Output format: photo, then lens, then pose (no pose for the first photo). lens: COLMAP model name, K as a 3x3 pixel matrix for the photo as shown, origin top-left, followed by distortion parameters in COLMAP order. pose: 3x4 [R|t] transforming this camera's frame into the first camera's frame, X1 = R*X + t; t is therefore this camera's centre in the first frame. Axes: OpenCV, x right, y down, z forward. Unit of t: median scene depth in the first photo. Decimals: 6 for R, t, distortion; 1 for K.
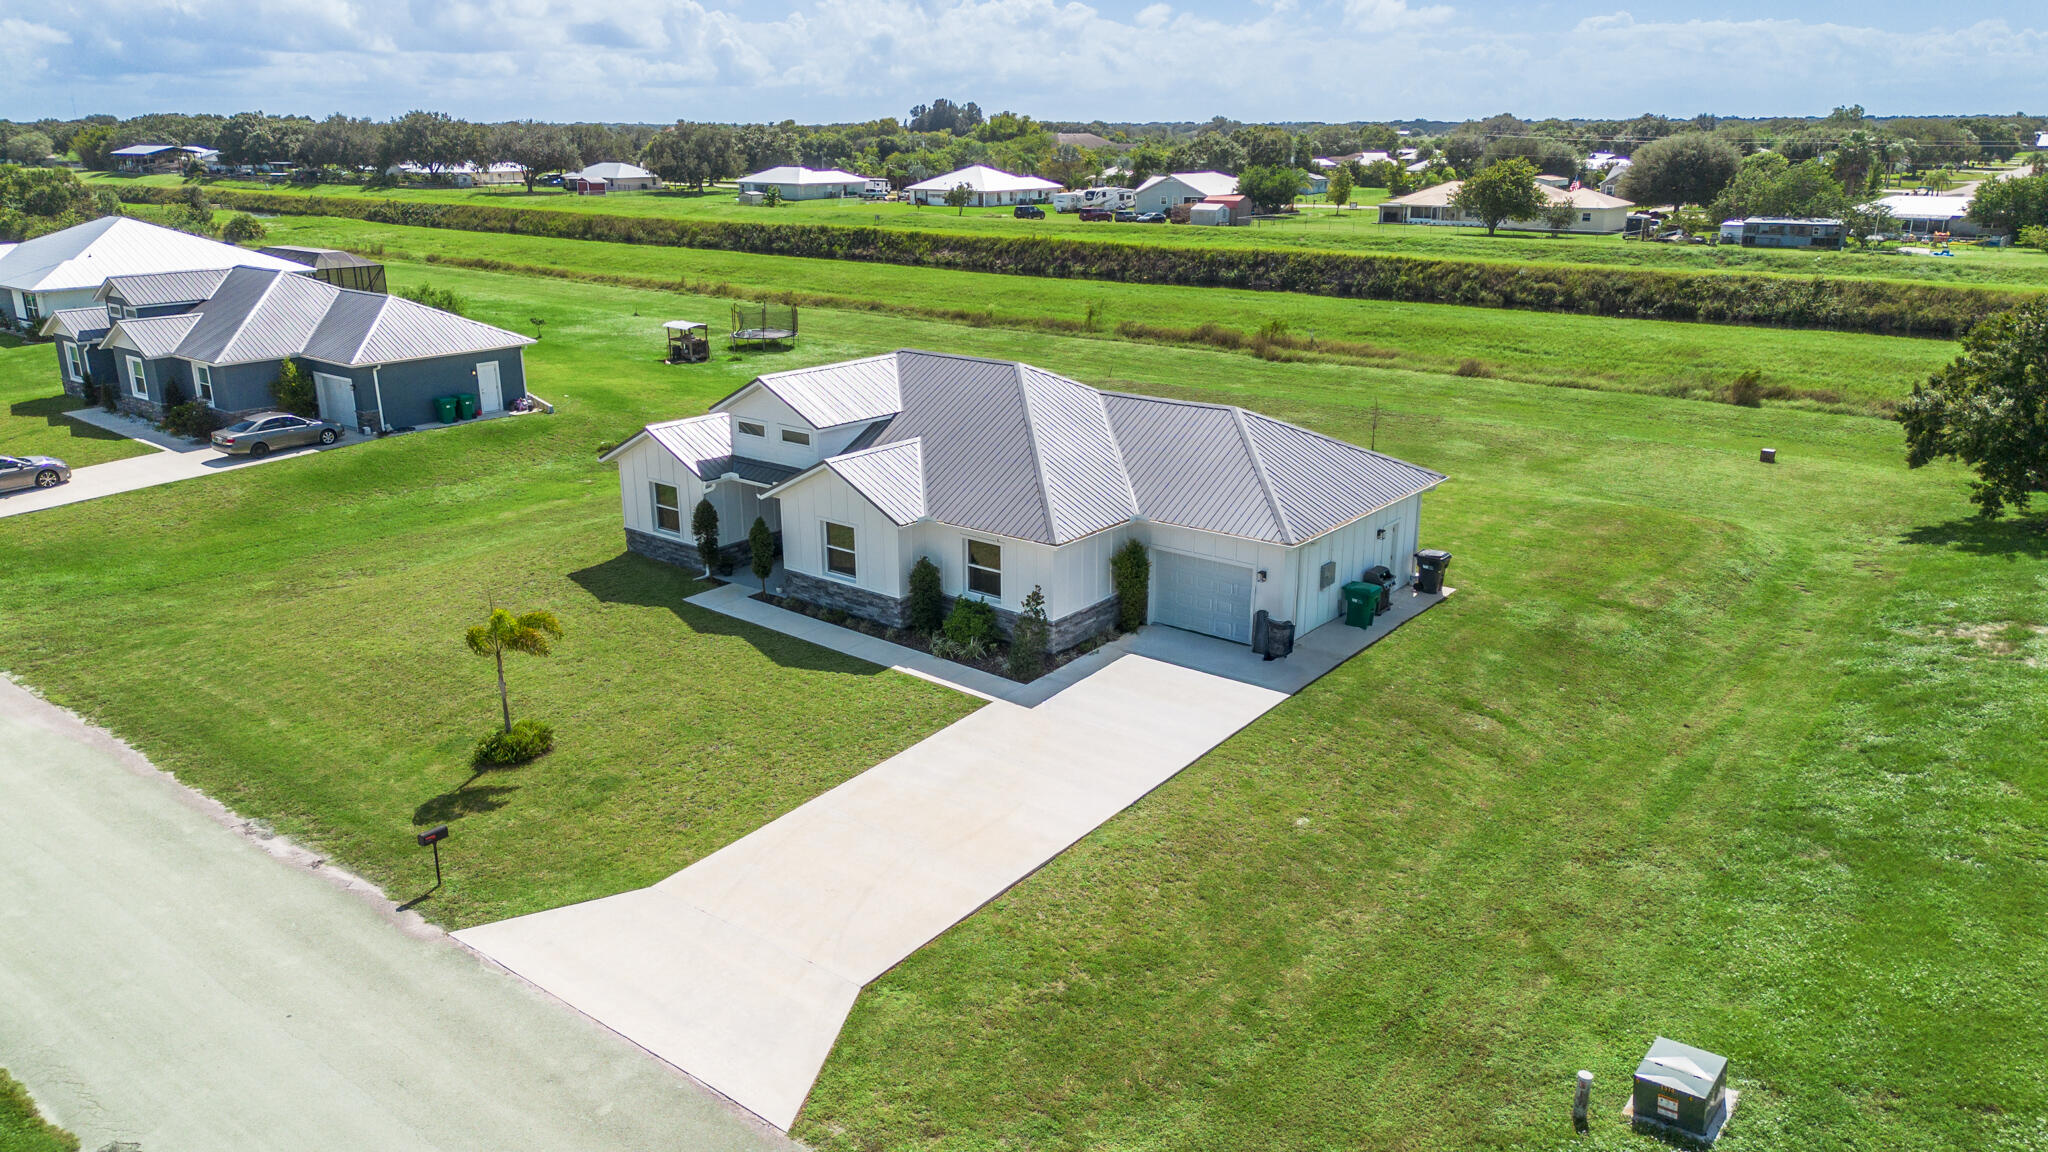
lens RADIAL K [[1443.3, 0, 1024.0], [0, 1443.3, 576.0], [0, 0, 1]] dist [0.057267, -0.054432]
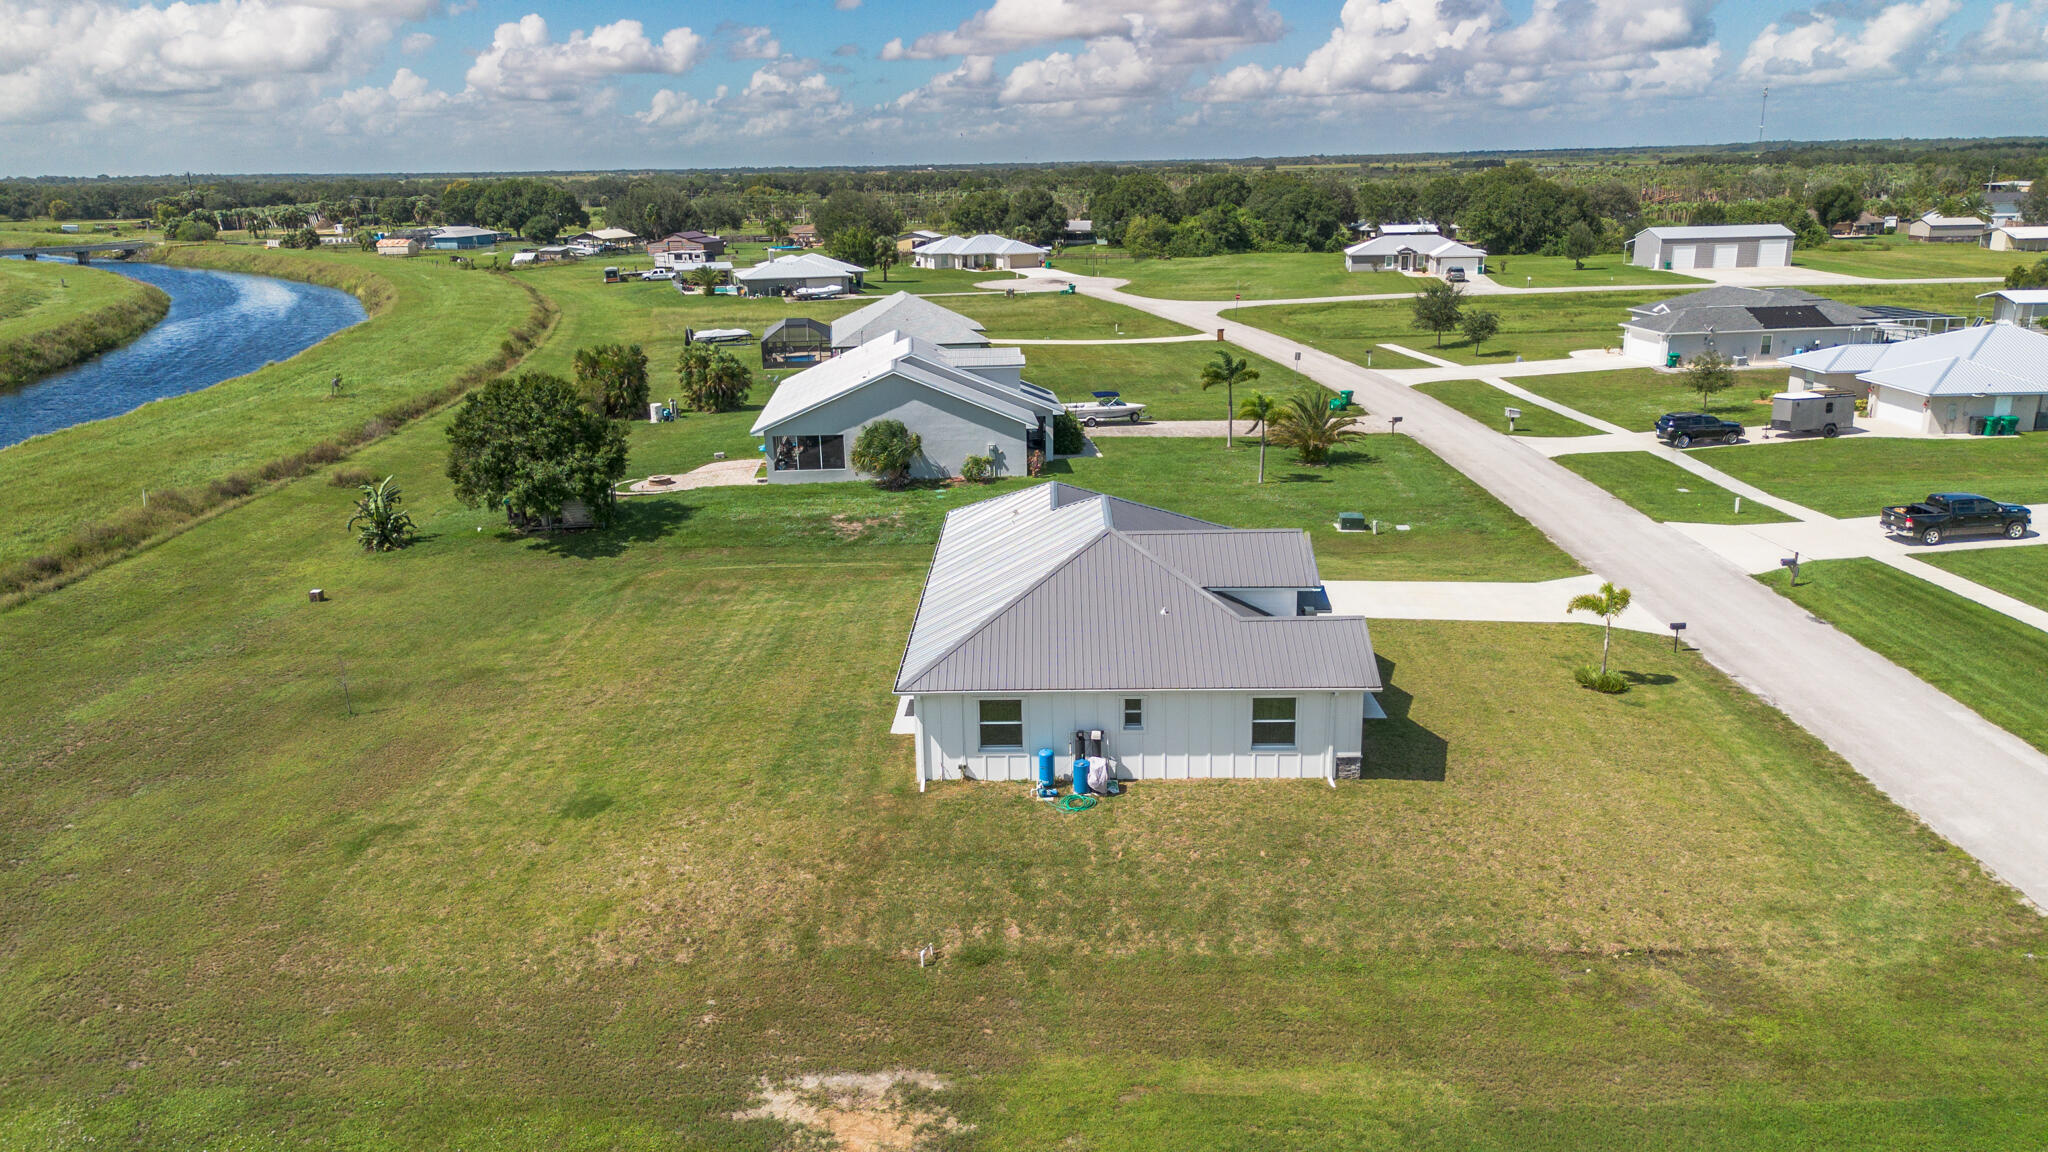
lens RADIAL K [[1443.3, 0, 1024.0], [0, 1443.3, 576.0], [0, 0, 1]] dist [0.057267, -0.054432]
pose [[-0.609260, -0.203029, 0.766539, -0.953412], [0.257667, 0.863523, 0.433515, -0.673392], [-0.749940, 0.461635, -0.473796, 1.793355]]
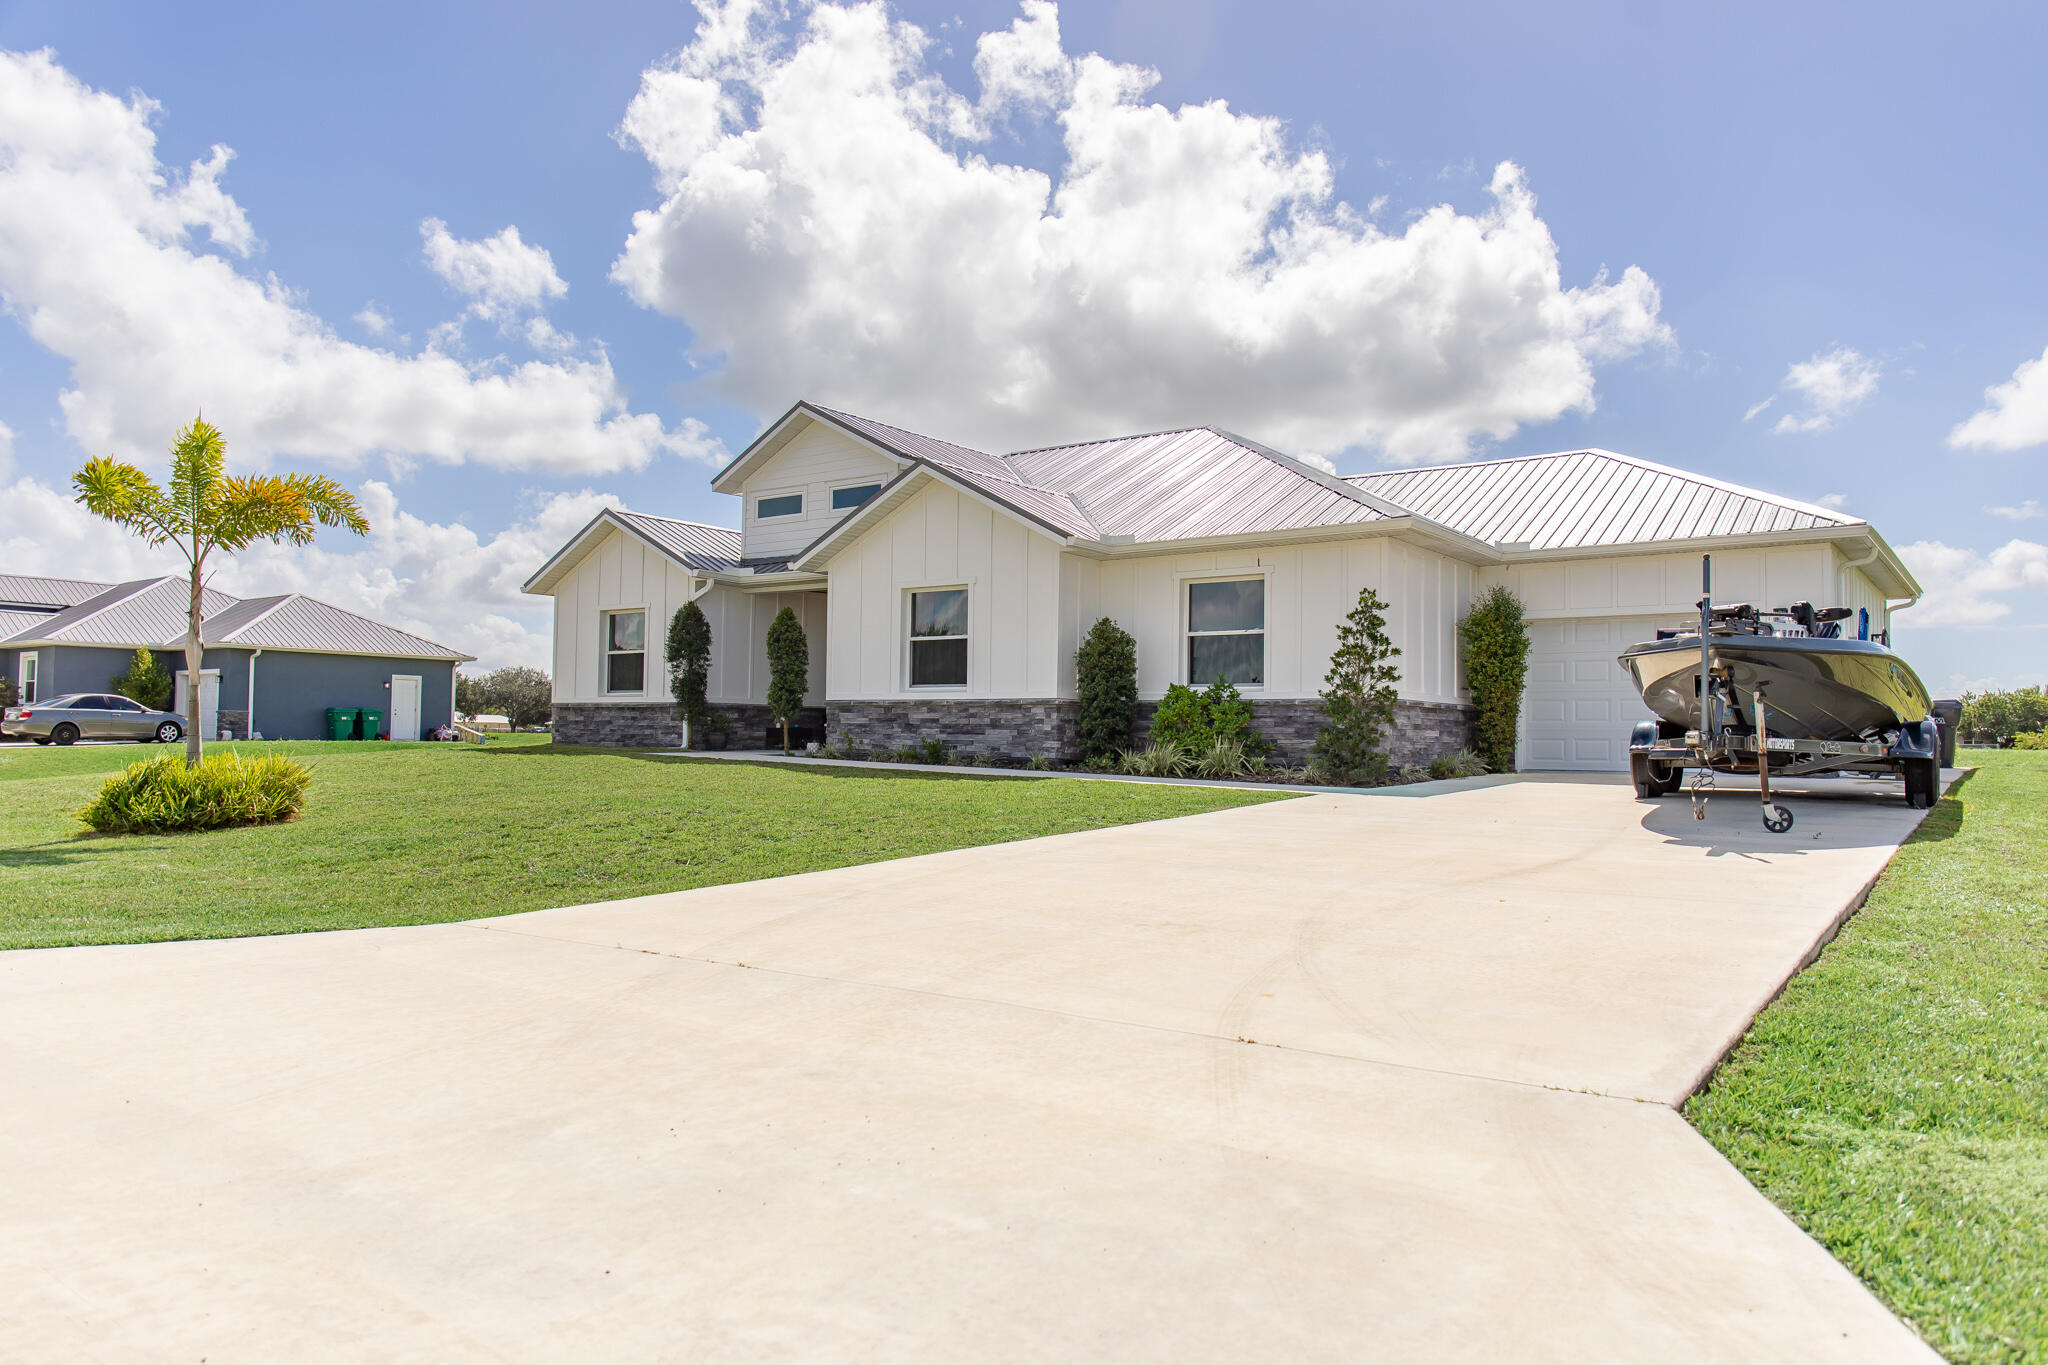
lens RADIAL K [[1413.8, 0, 1020.4], [0, 1413.8, 660.2], [0, 0, 1]] dist [-0.027175, -0.001330]
pose [[0.999588, 0.017271, 0.022934, -0.112095], [-0.008073, 0.935678, -0.352761, 0.183408], [-0.027551, 0.352431, 0.935432, 0.521143]]
